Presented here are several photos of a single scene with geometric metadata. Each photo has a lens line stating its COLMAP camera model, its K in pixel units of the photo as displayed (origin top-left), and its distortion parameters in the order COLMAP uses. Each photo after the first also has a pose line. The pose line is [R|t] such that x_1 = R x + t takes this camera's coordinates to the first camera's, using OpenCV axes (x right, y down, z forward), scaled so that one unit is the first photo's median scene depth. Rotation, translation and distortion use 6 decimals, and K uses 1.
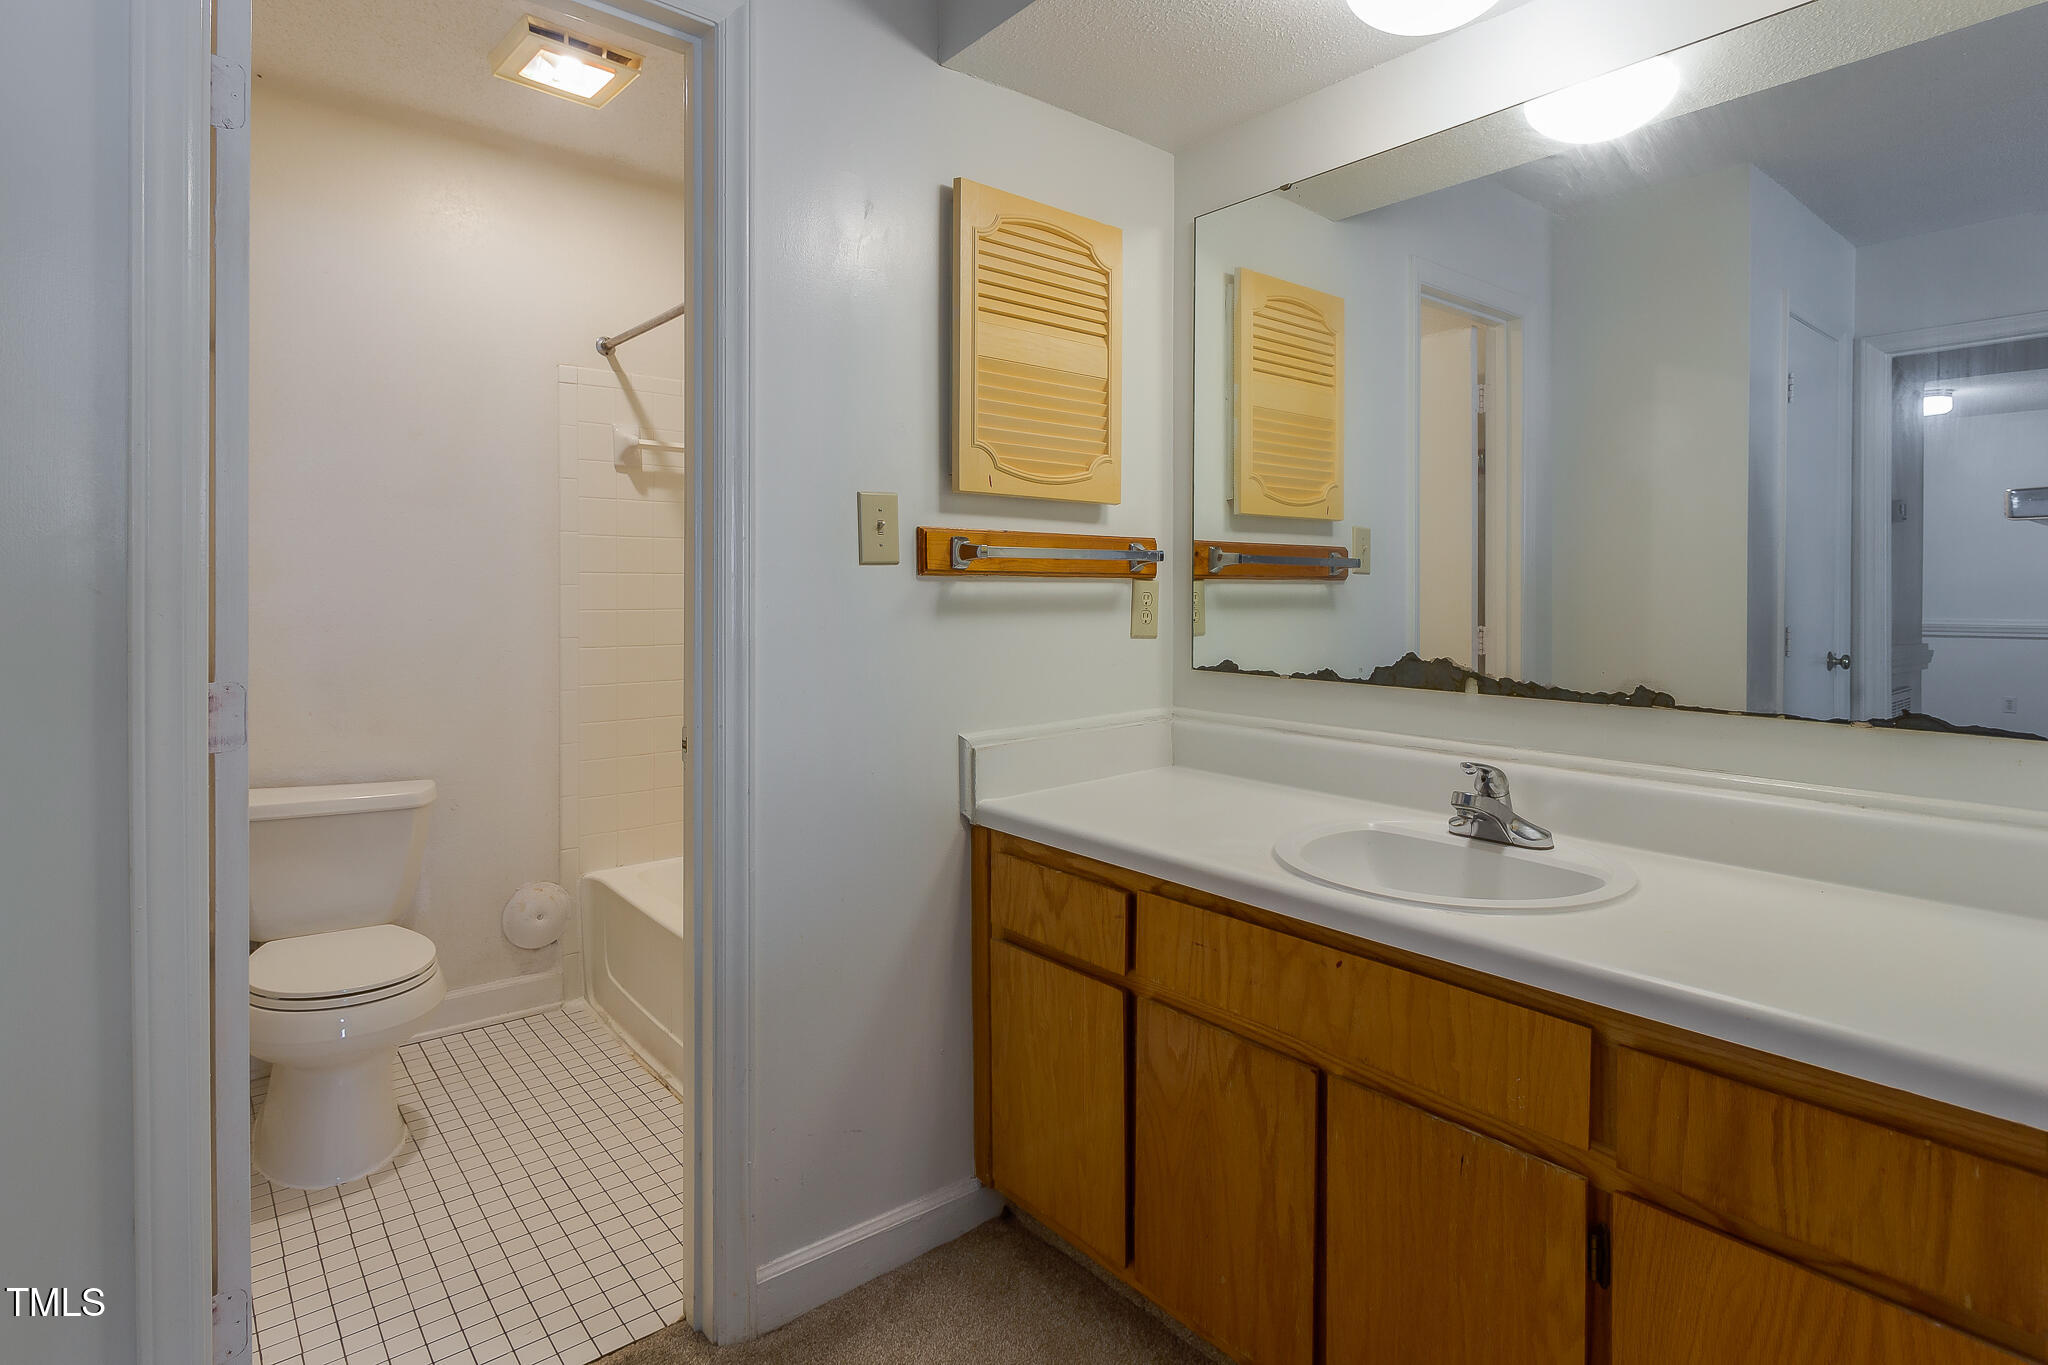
lens RADIAL K [[1032.3, 0, 1026.2], [0, 1032.3, 598.4], [0, 0, 1]] dist [-0.001699, -0.004244]
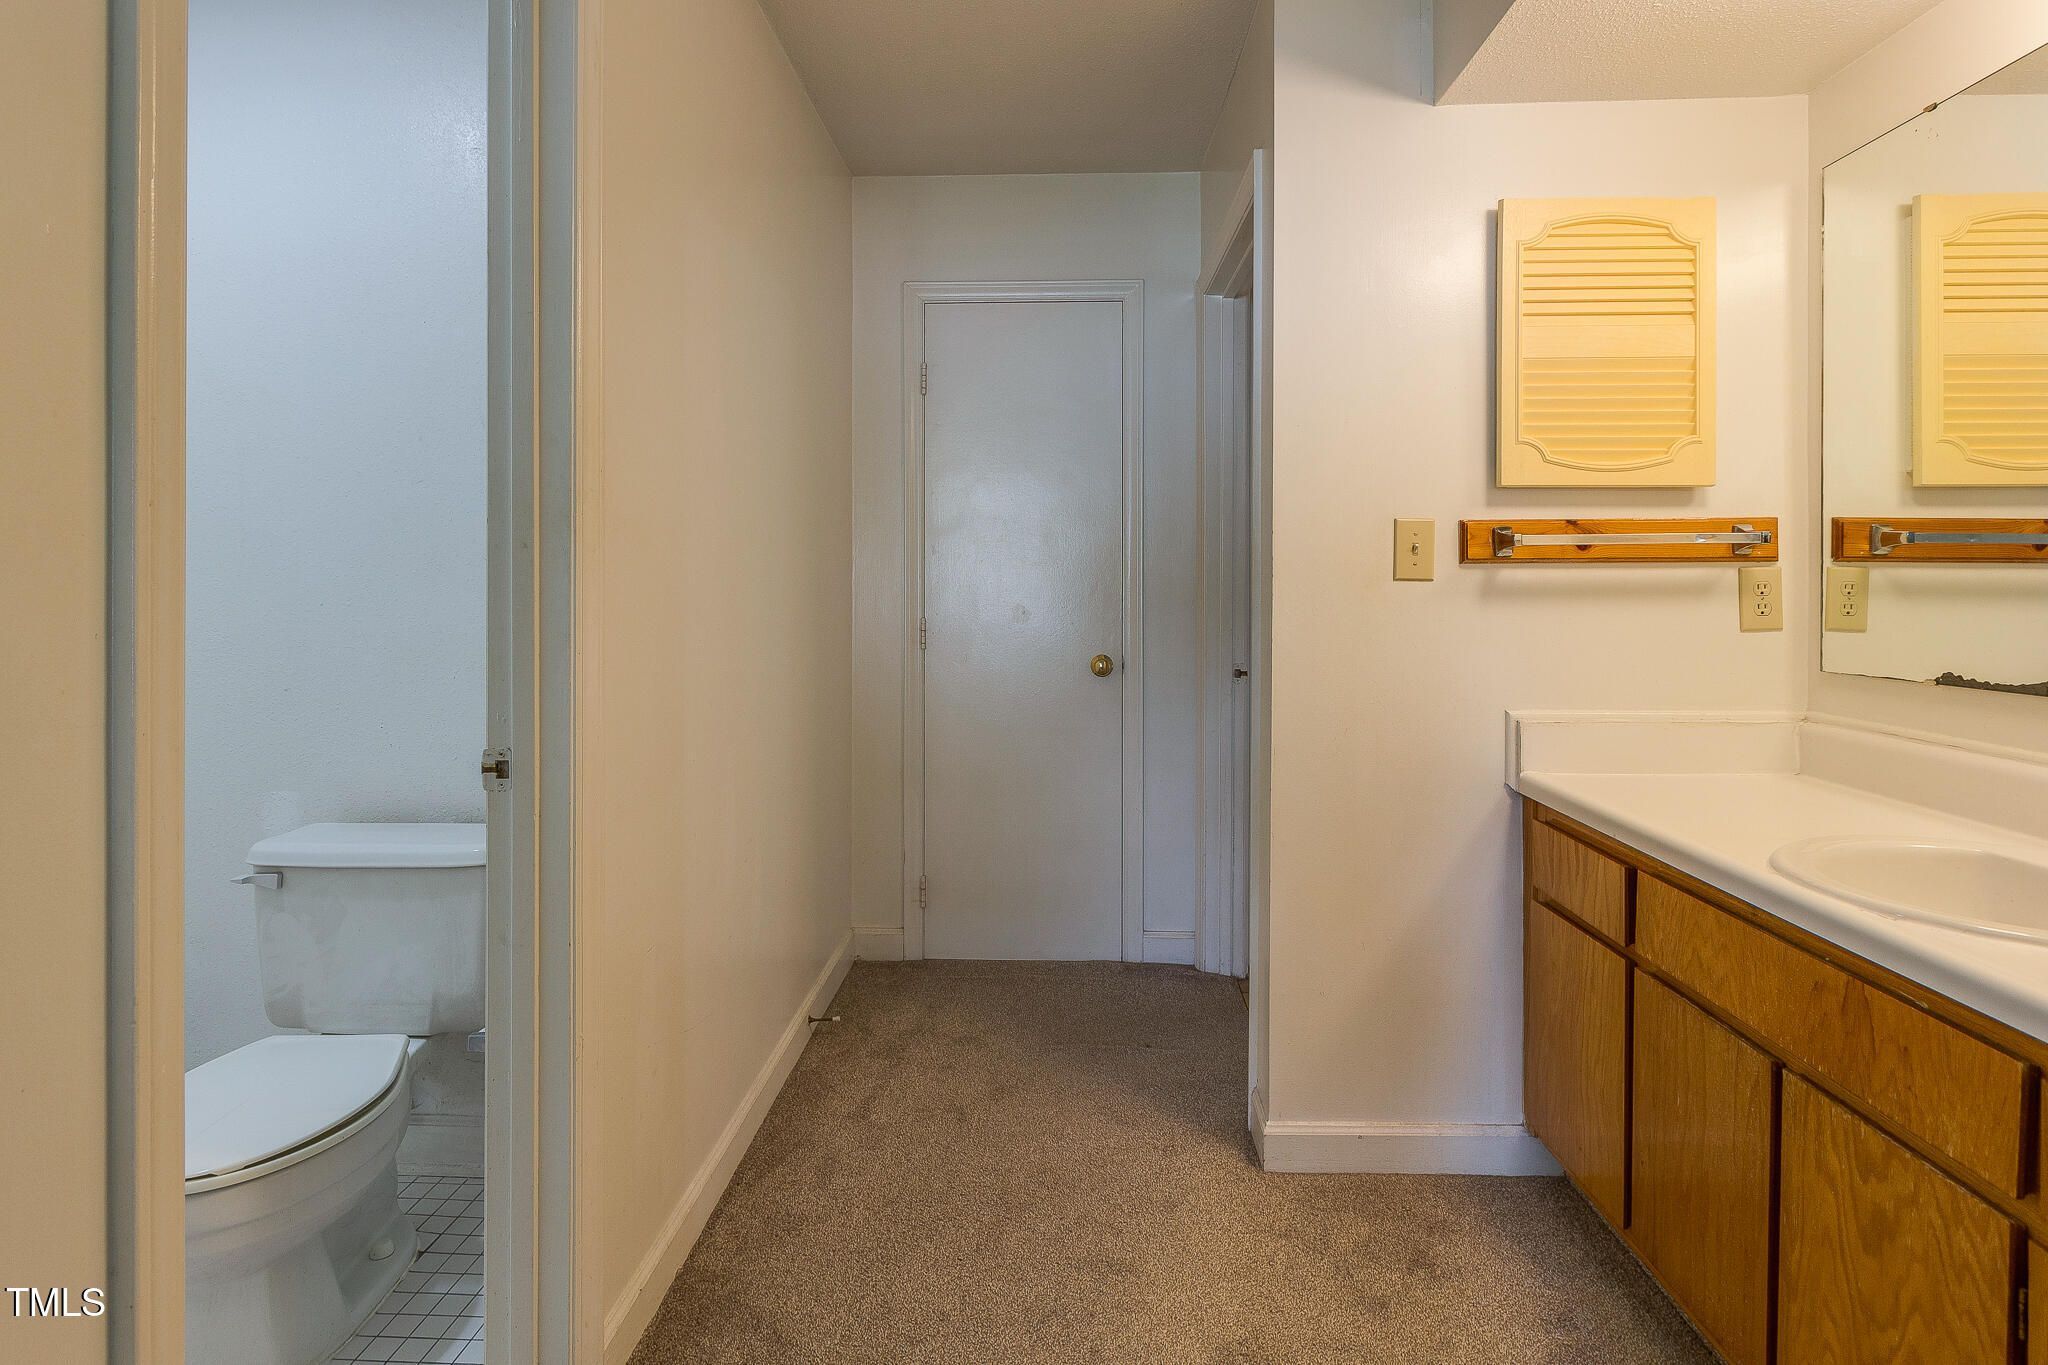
lens RADIAL K [[1032.3, 0, 1031.4], [0, 1032.3, 593.1], [0, 0, 1]] dist [-0.001699, -0.004244]
pose [[0.736781, 0.003196, -0.676124, 0.310735], [-0.005351, 0.999985, -0.001104, 0.013862], [0.676110, 0.004431, 0.736787, -0.142090]]
